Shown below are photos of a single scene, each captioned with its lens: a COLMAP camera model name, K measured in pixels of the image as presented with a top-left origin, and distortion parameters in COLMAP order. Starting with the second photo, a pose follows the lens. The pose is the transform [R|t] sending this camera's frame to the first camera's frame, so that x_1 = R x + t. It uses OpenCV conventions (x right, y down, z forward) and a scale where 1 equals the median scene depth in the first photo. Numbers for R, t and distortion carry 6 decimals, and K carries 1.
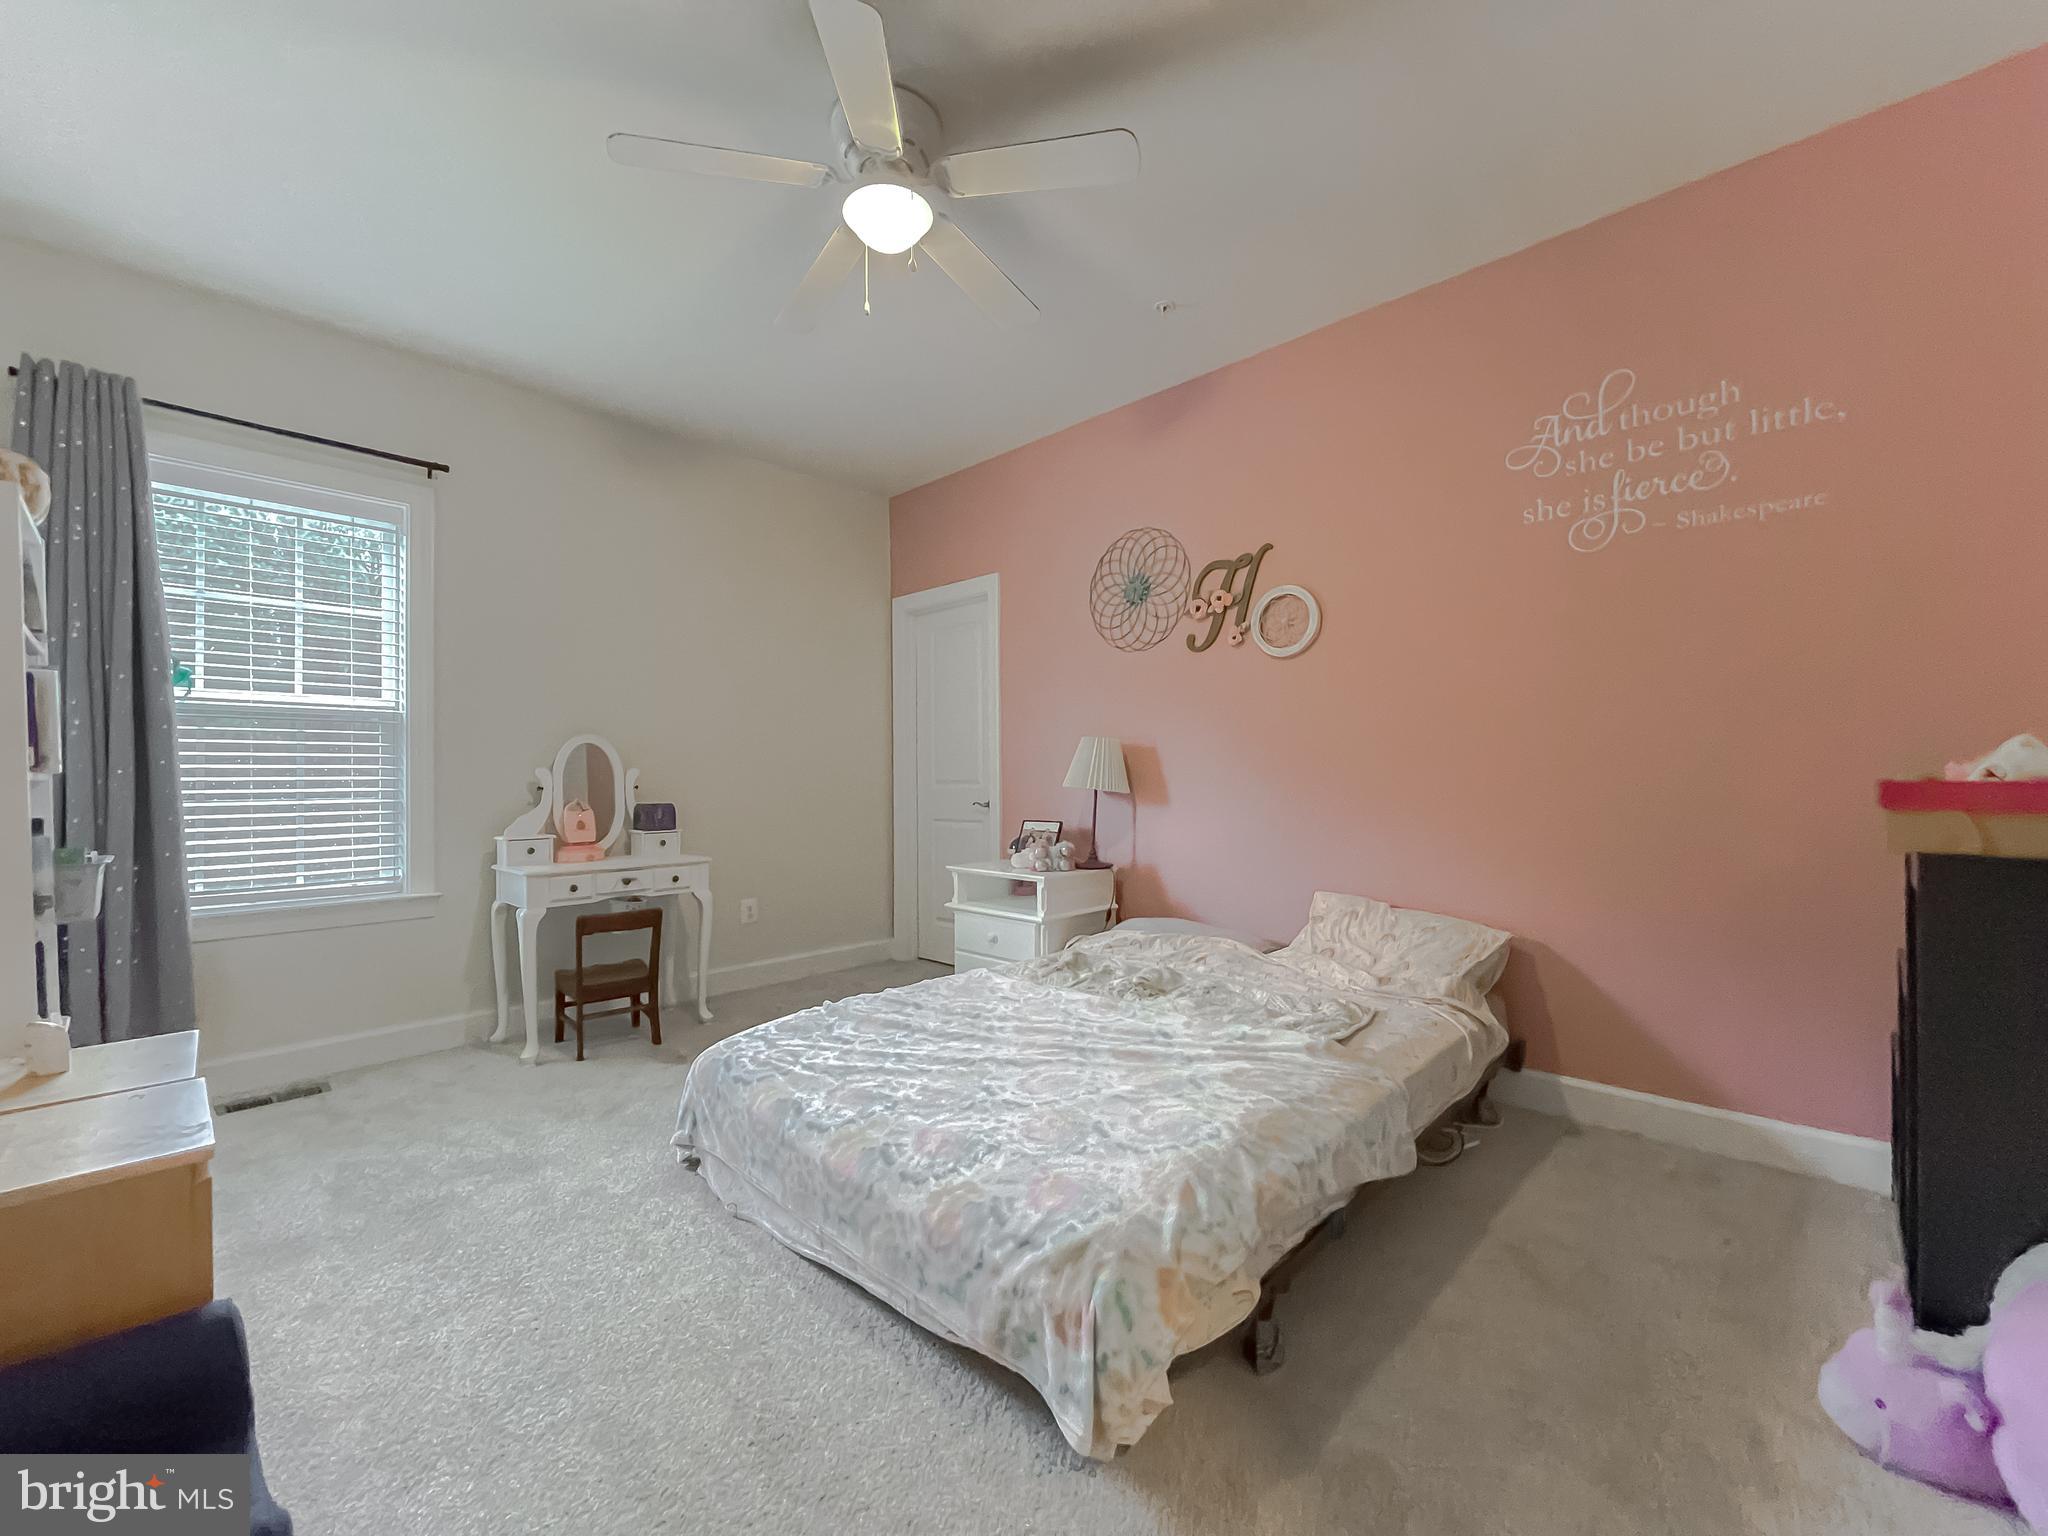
lens RADIAL K [[847.2, 0, 1026.5], [0, 847.2, 774.8], [0, 0, 1]] dist [0.017079, -0.010414]
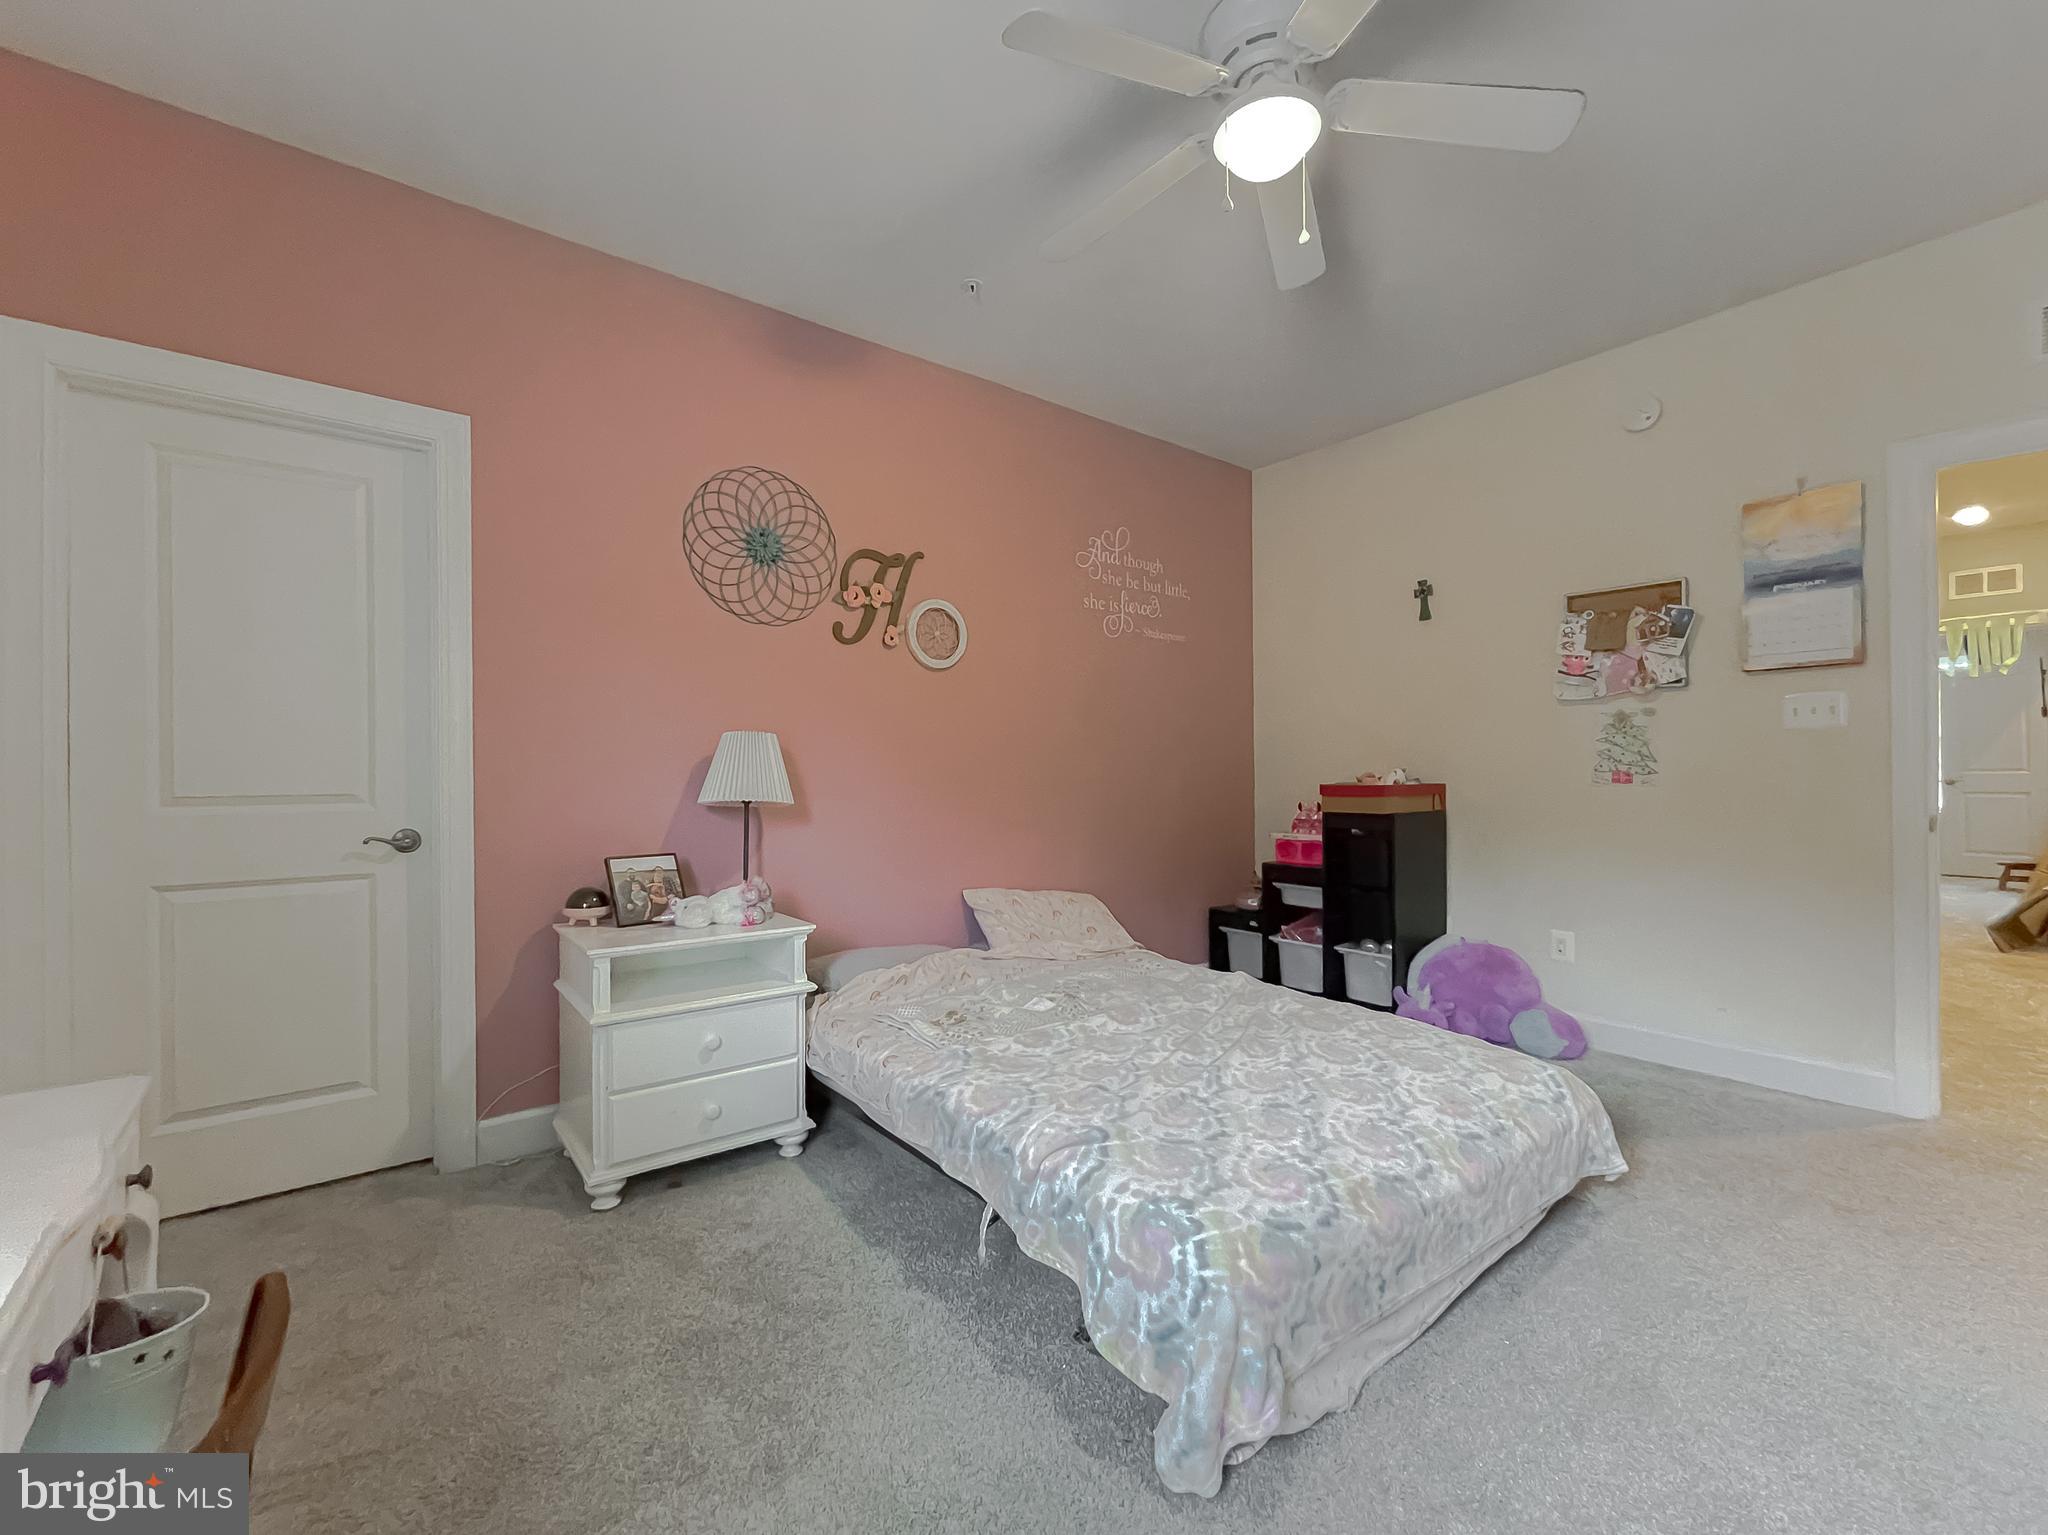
lens RADIAL K [[847.2, 0, 1026.5], [0, 847.2, 774.3], [0, 0, 1]] dist [0.017079, -0.010414]
pose [[0.136136, 0.002870, 0.990686, -0.683481], [-0.000558, 0.999996, -0.002821, -0.006728], [-0.990690, -0.000169, 0.136137, 0.731253]]
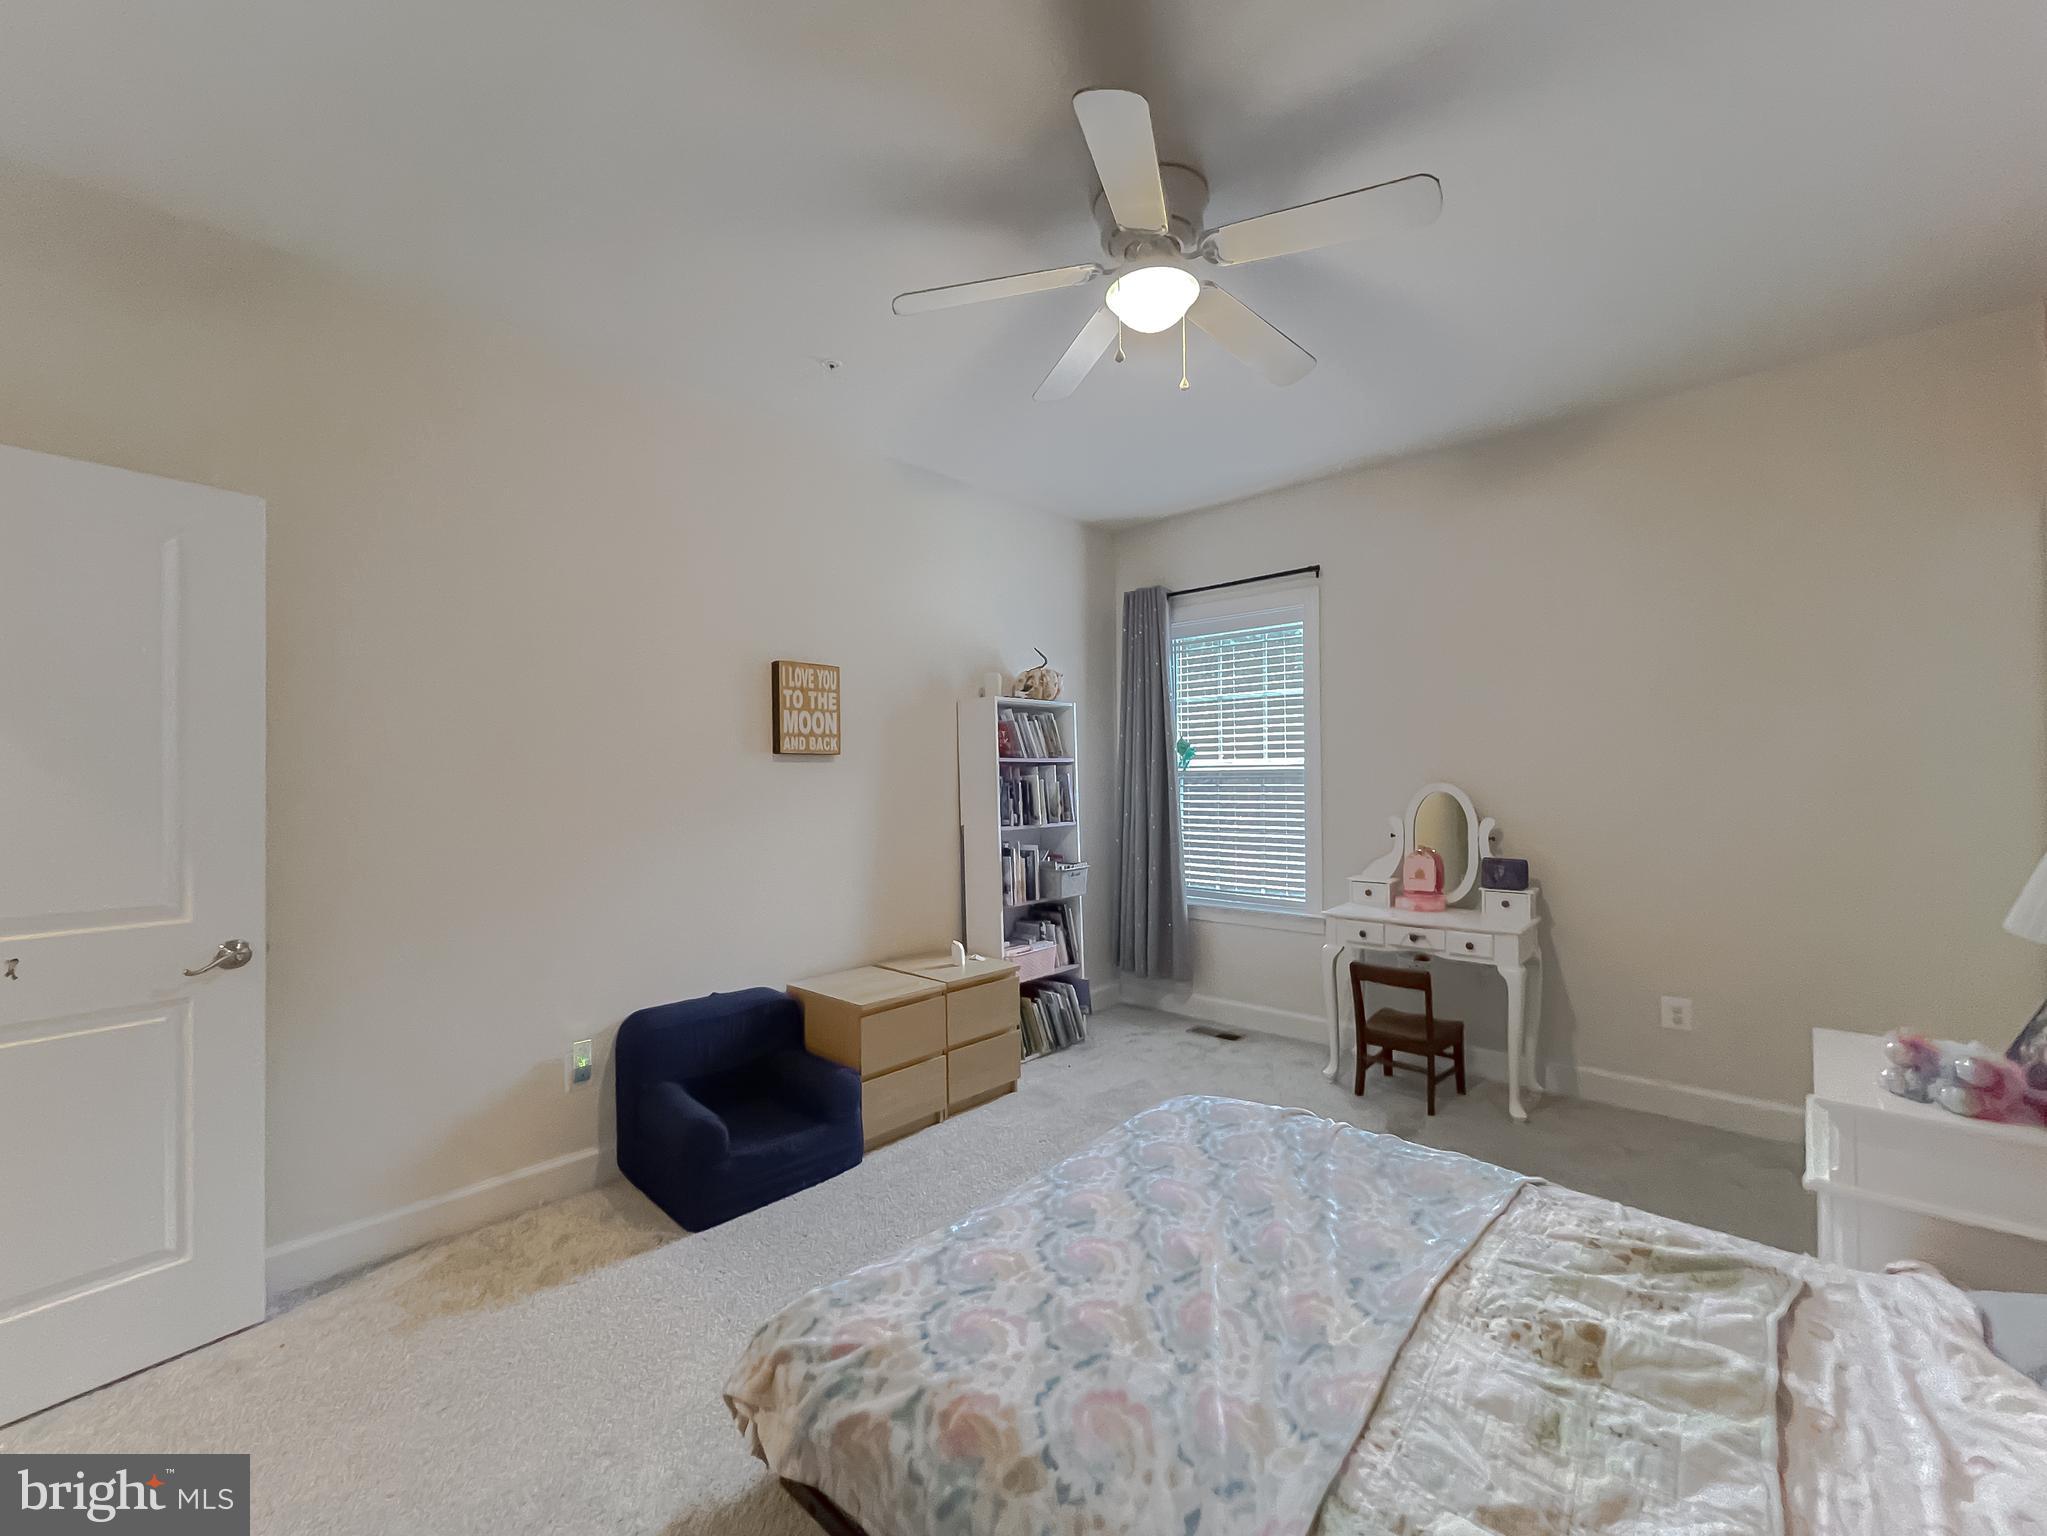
lens RADIAL K [[882.9, 0, 1023.5], [0, 882.9, 768.0], [0, 0, 1]] dist [-0.001274, -0.000109]
pose [[-0.015726, 0.005244, -0.999863, 0.543560], [0.023942, 0.999702, 0.004866, -0.084954], [0.999590, -0.023862, -0.015847, 0.553048]]
